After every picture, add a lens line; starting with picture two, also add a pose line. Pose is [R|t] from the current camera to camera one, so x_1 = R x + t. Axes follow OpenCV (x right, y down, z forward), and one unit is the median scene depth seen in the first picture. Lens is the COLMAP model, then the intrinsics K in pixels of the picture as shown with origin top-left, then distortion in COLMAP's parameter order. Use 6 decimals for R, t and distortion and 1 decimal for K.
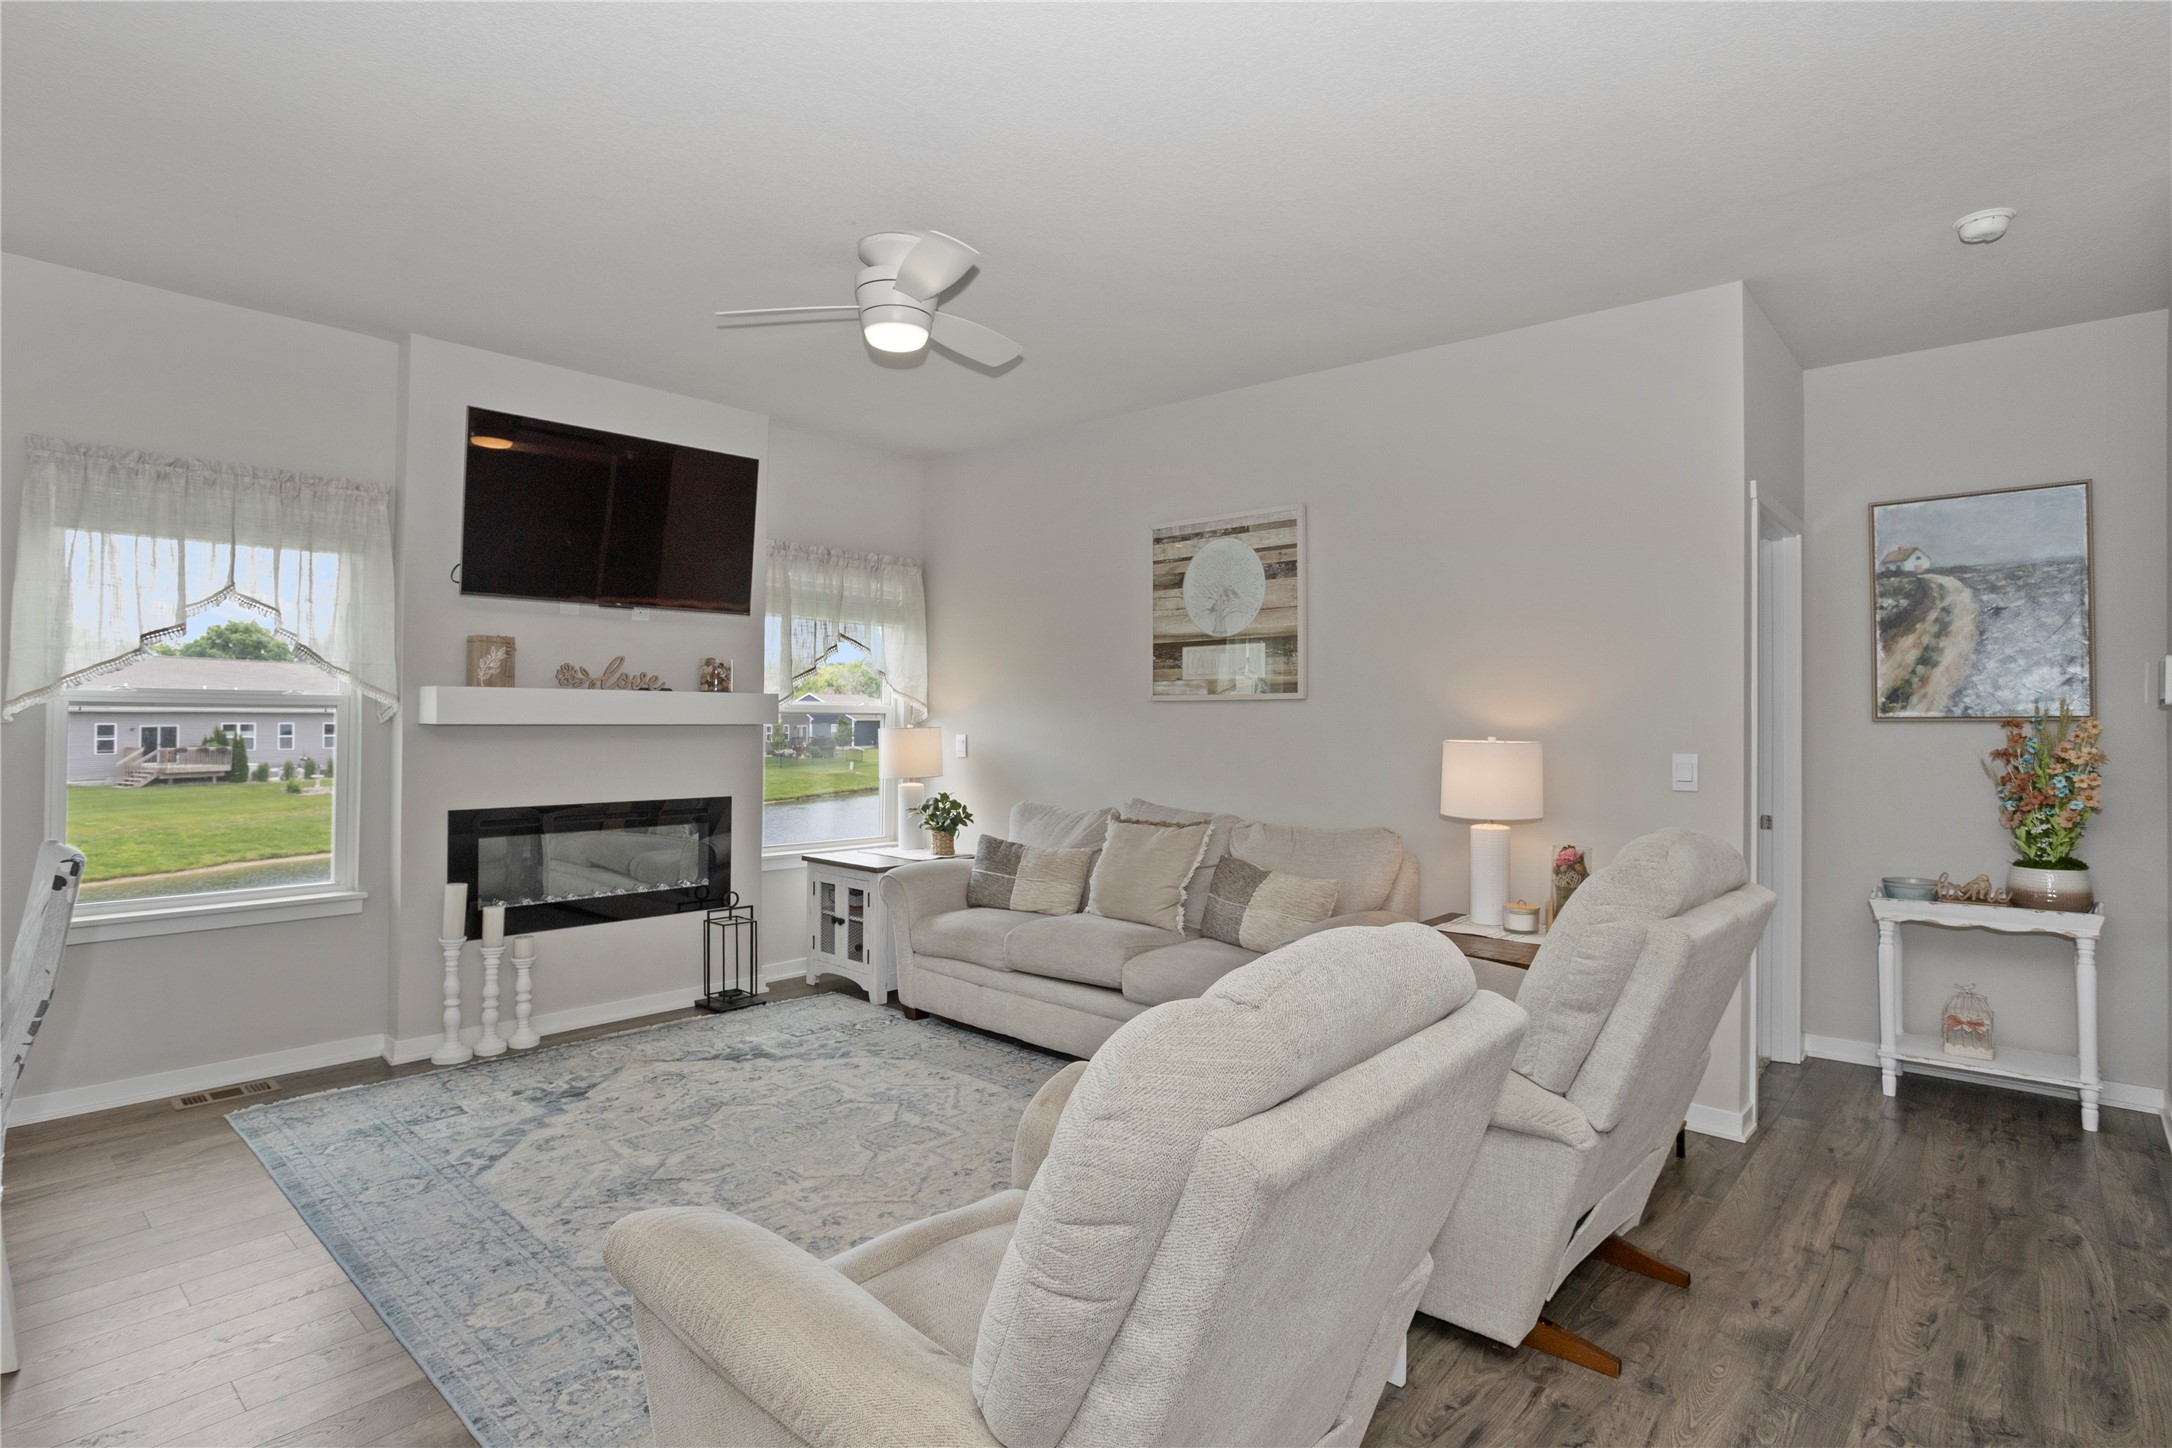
lens RADIAL K [[1106.7, 0, 1077.0], [0, 1106.7, 707.8], [0, 0, 1]] dist [-0.059672, 0.036170]
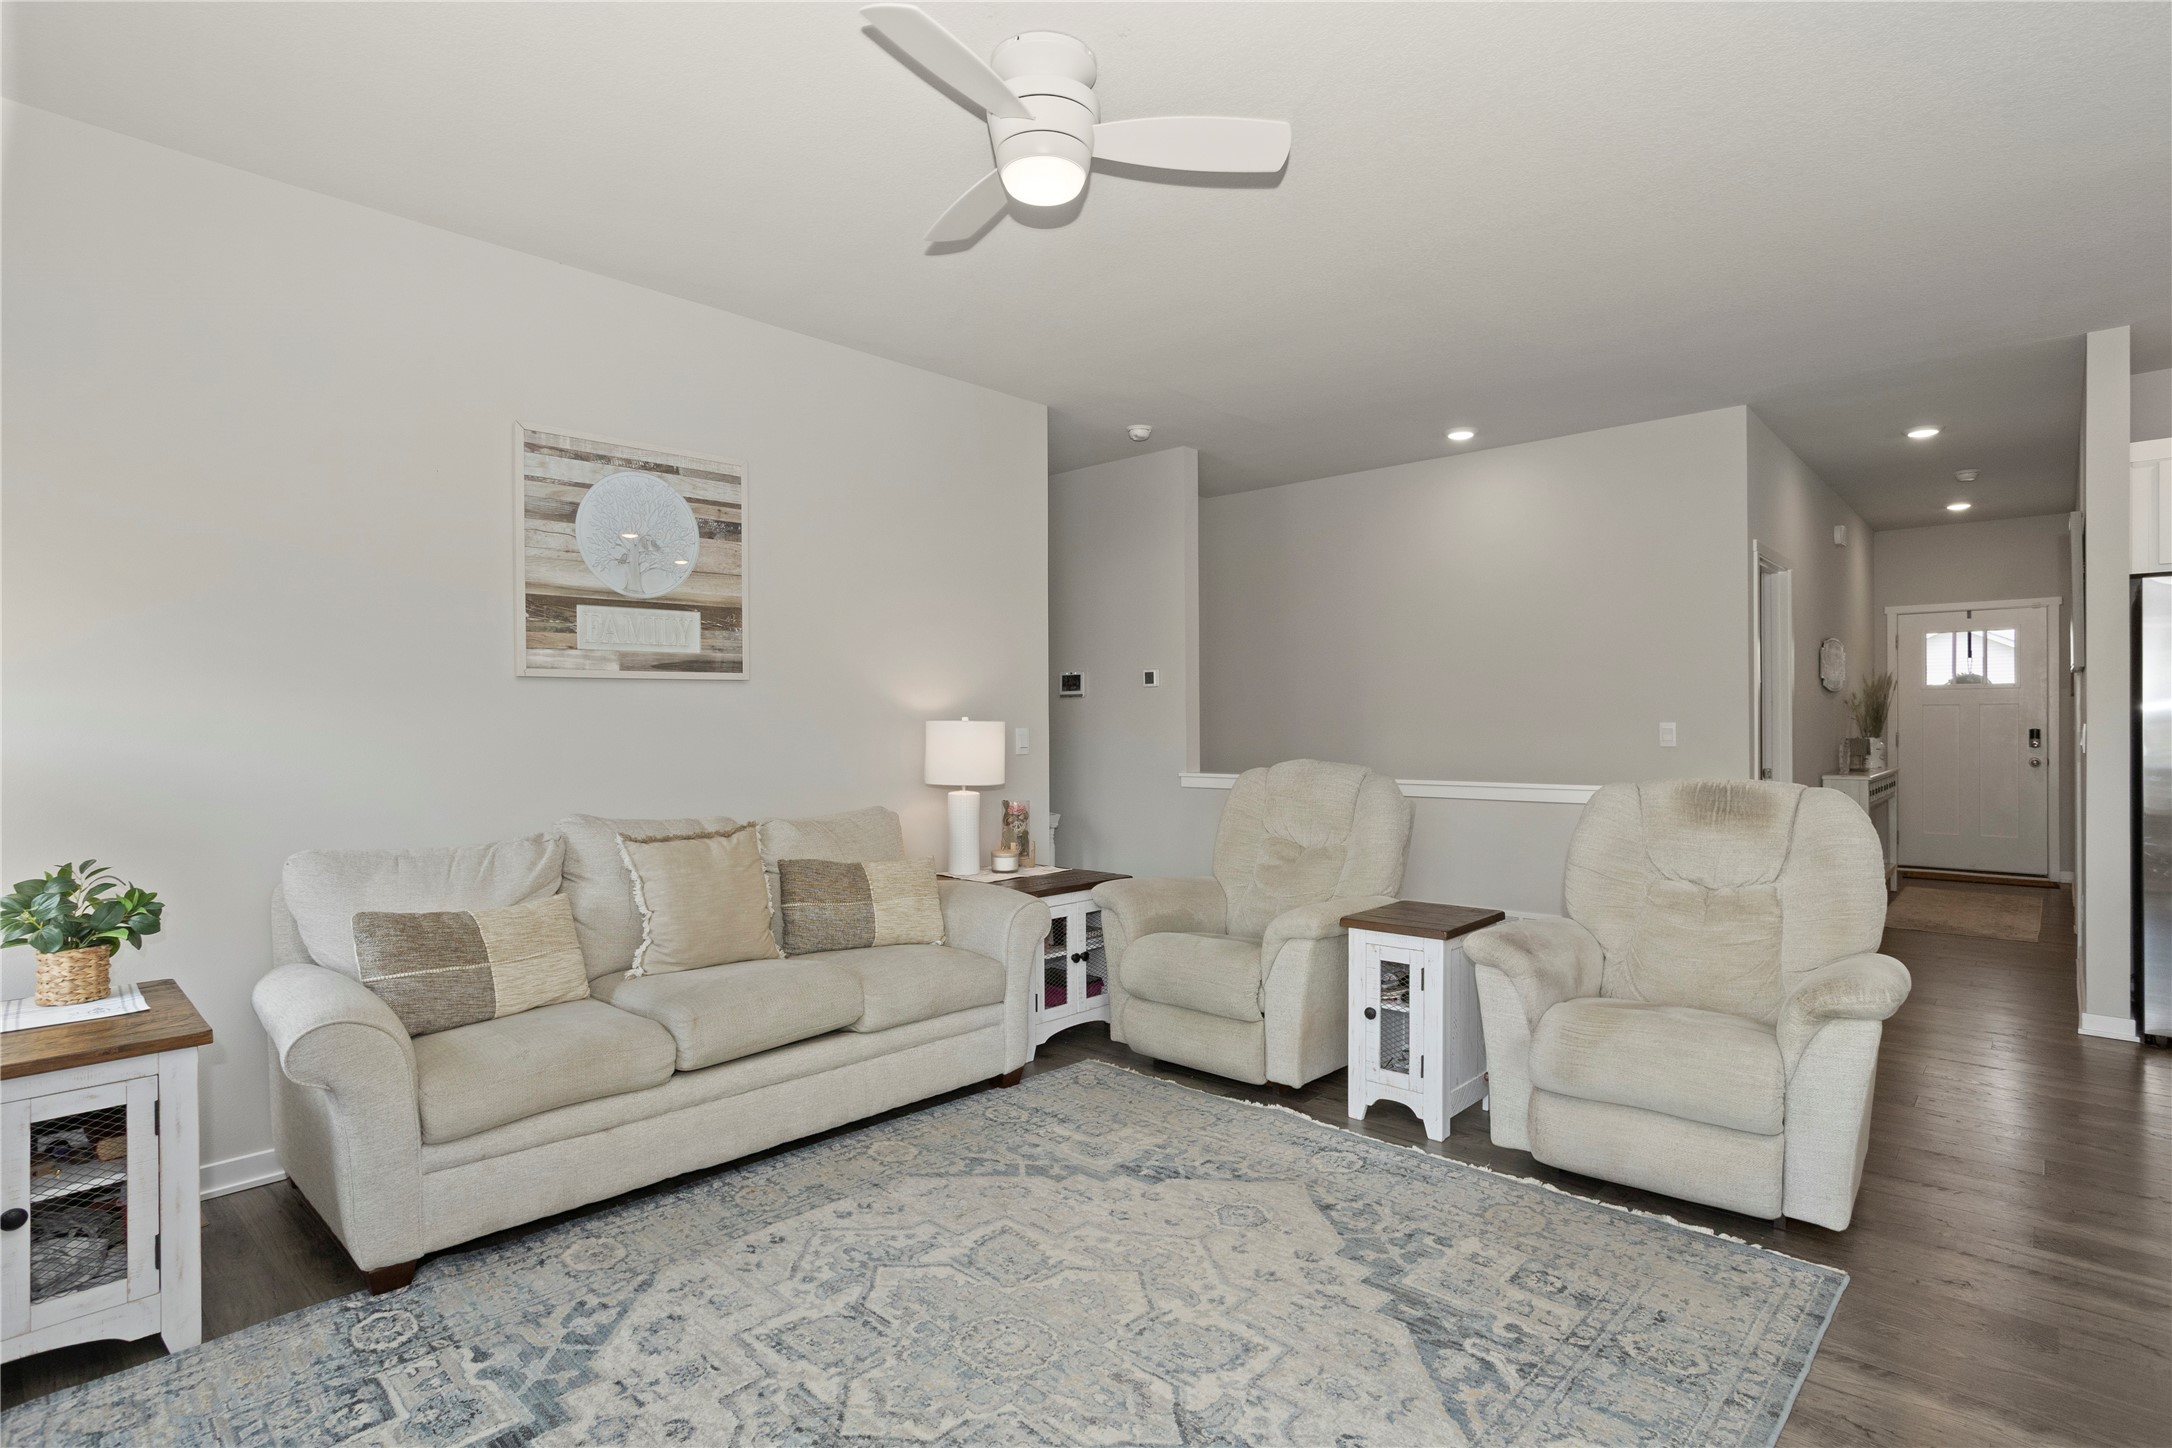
lens RADIAL K [[1075.2, 0, 1091.0], [0, 1075.2, 730.7], [0, 0, 1]] dist [-0.056019, 0.032697]
pose [[0.014070, -0.016407, 0.999766, -0.714595], [-0.000933, 0.999865, 0.016422, 0.019999], [-0.999901, -0.001164, 0.014052, 0.767572]]
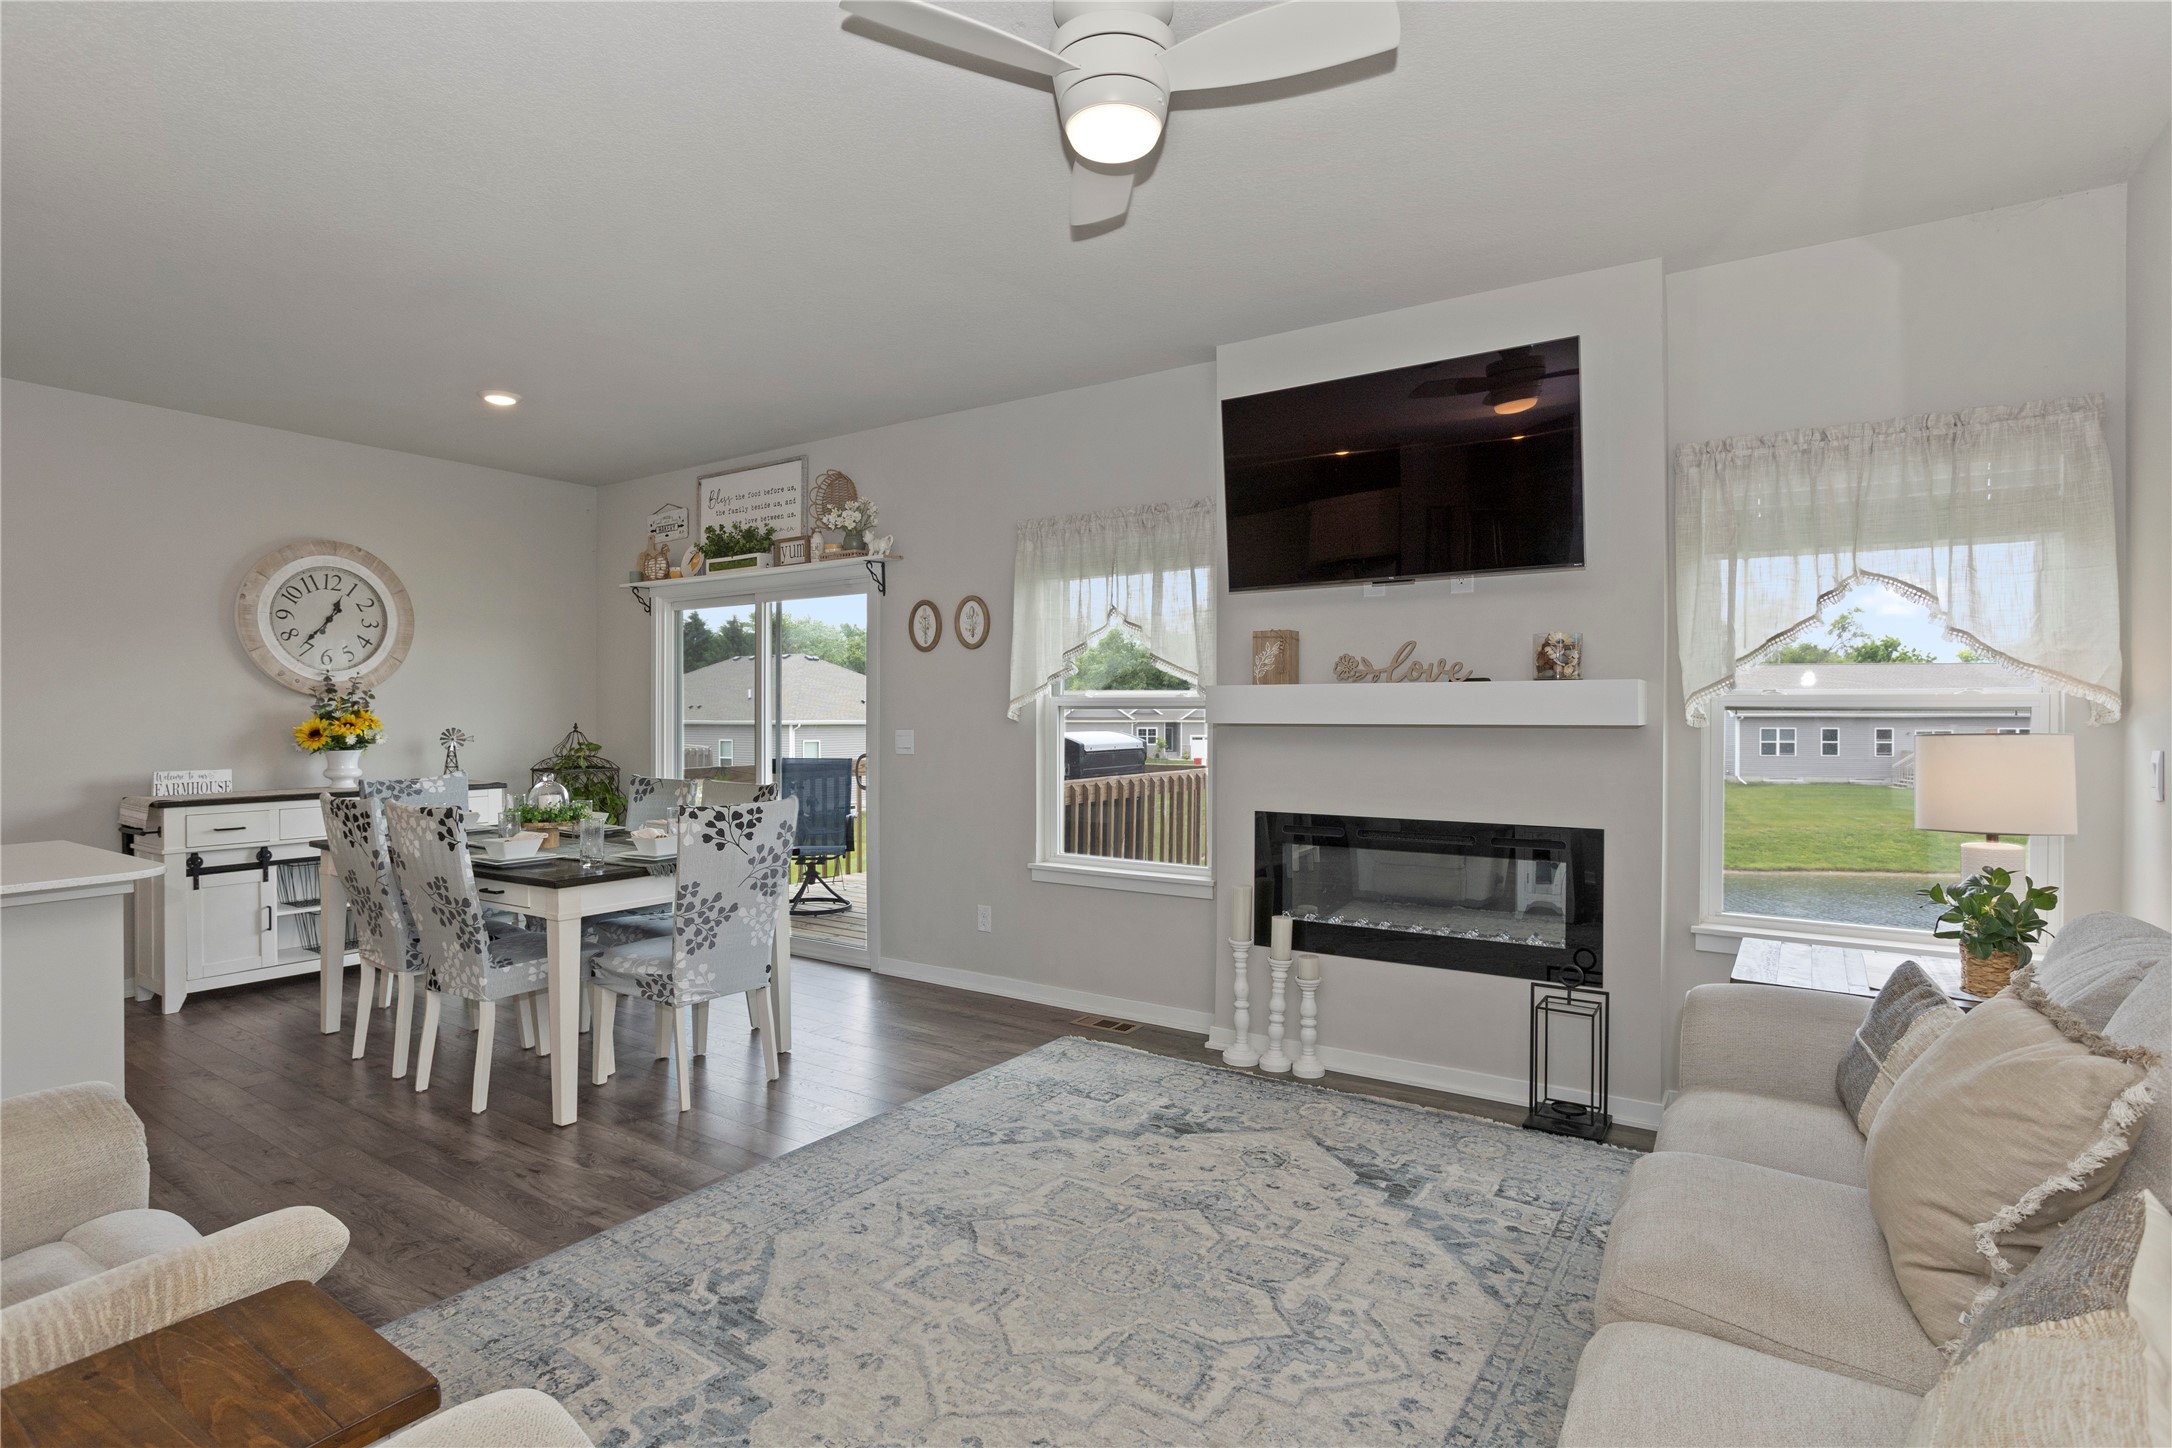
lens RADIAL K [[1075.4, 0, 1085.5], [0, 1075.4, 718.4], [0, 0, 1]] dist [-0.057414, 0.031332]
pose [[0.144016, -0.004276, -0.989566, 0.369209], [0.008845, 0.999956, -0.003034, 0.011824], [0.989536, -0.008316, 0.144048, 0.713409]]
